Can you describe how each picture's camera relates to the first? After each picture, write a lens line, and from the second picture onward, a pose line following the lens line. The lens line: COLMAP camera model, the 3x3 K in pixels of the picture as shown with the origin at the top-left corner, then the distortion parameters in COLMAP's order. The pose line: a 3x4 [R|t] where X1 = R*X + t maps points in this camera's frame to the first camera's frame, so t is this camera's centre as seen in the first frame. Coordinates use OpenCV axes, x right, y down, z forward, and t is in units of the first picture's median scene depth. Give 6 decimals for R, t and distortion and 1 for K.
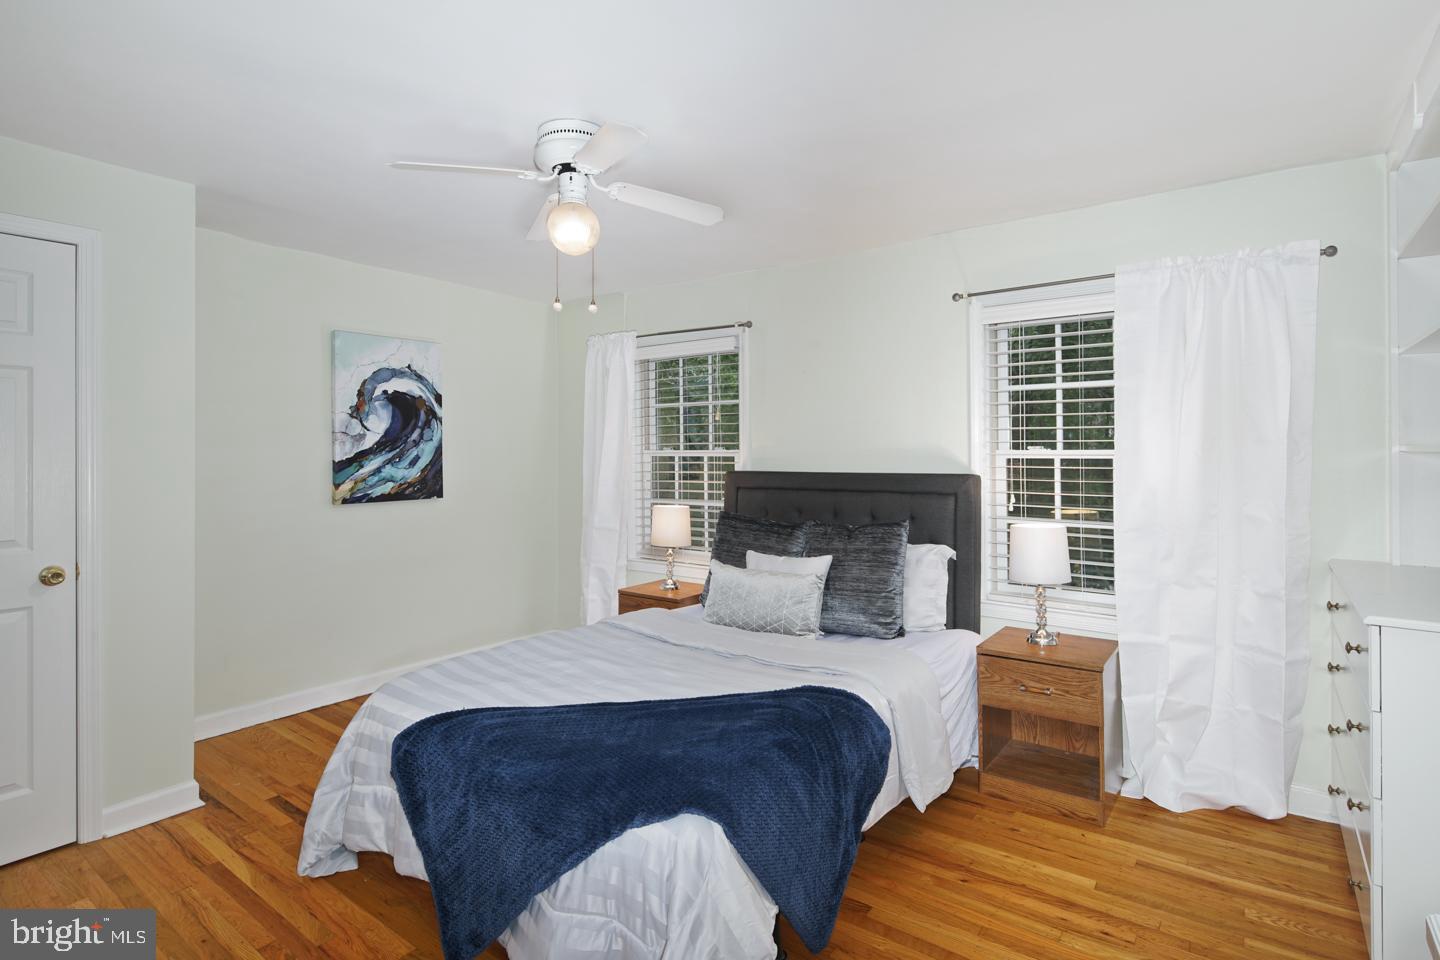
lens RADIAL K [[719.2, 0, 714.6], [0, 719.2, 443.2], [0, 0, 1]] dist [0.001958, 0.000154]
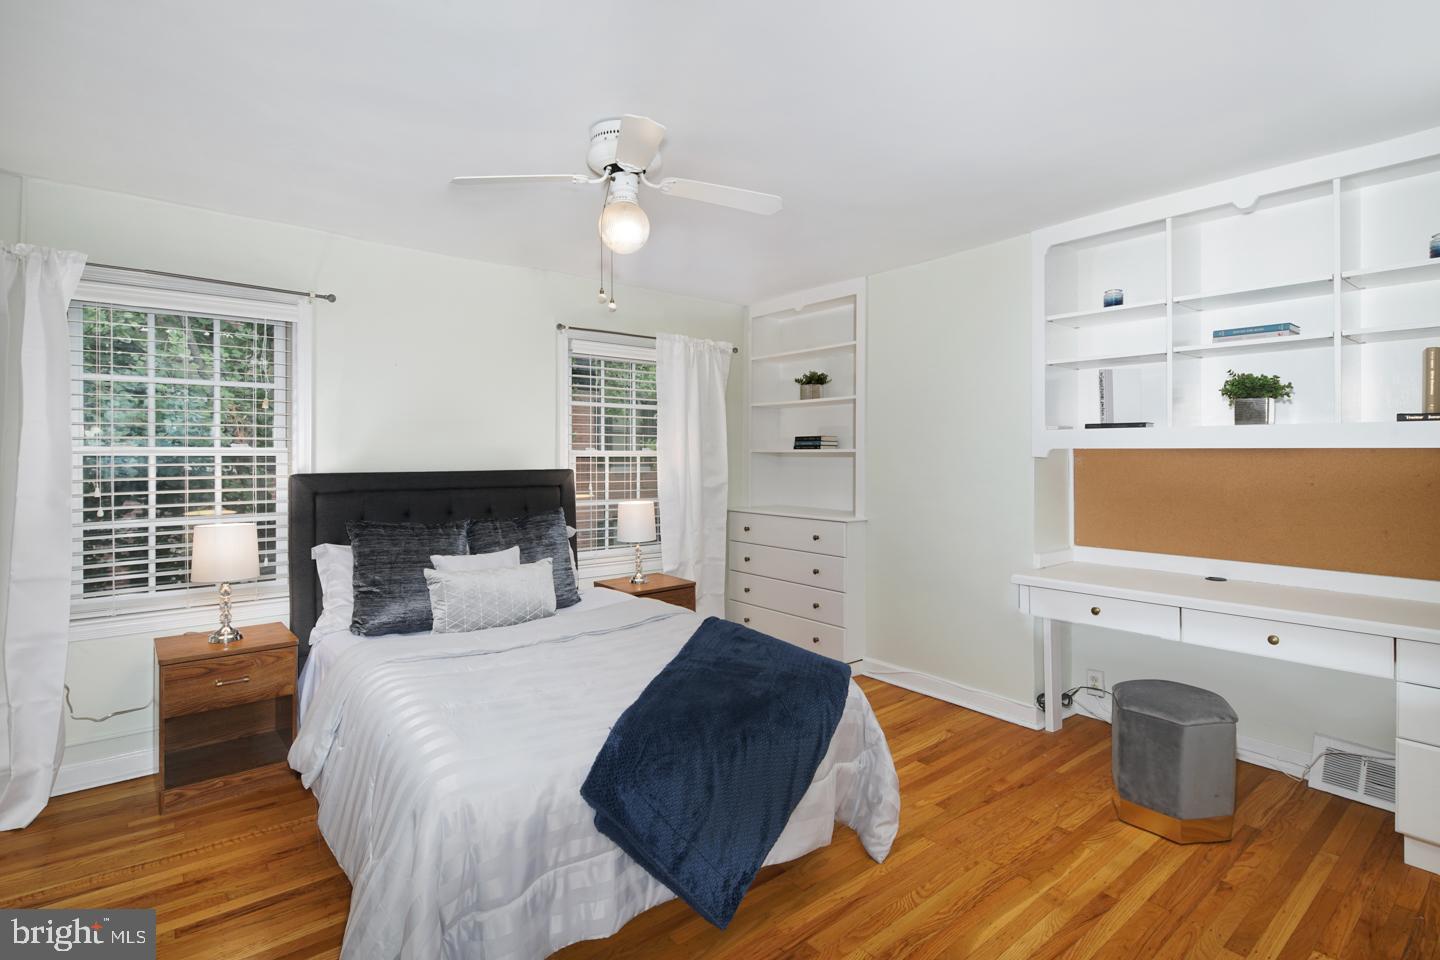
lens RADIAL K [[687.7, 0, 723.9], [0, 687.7, 460.5], [0, 0, 1]] dist [0.001591, 0.000013]
pose [[0.237740, -0.012338, 0.971251, -0.637337], [-0.017120, 0.999711, 0.016890, 0.002660], [-0.971178, -0.020643, 0.237460, 0.369471]]
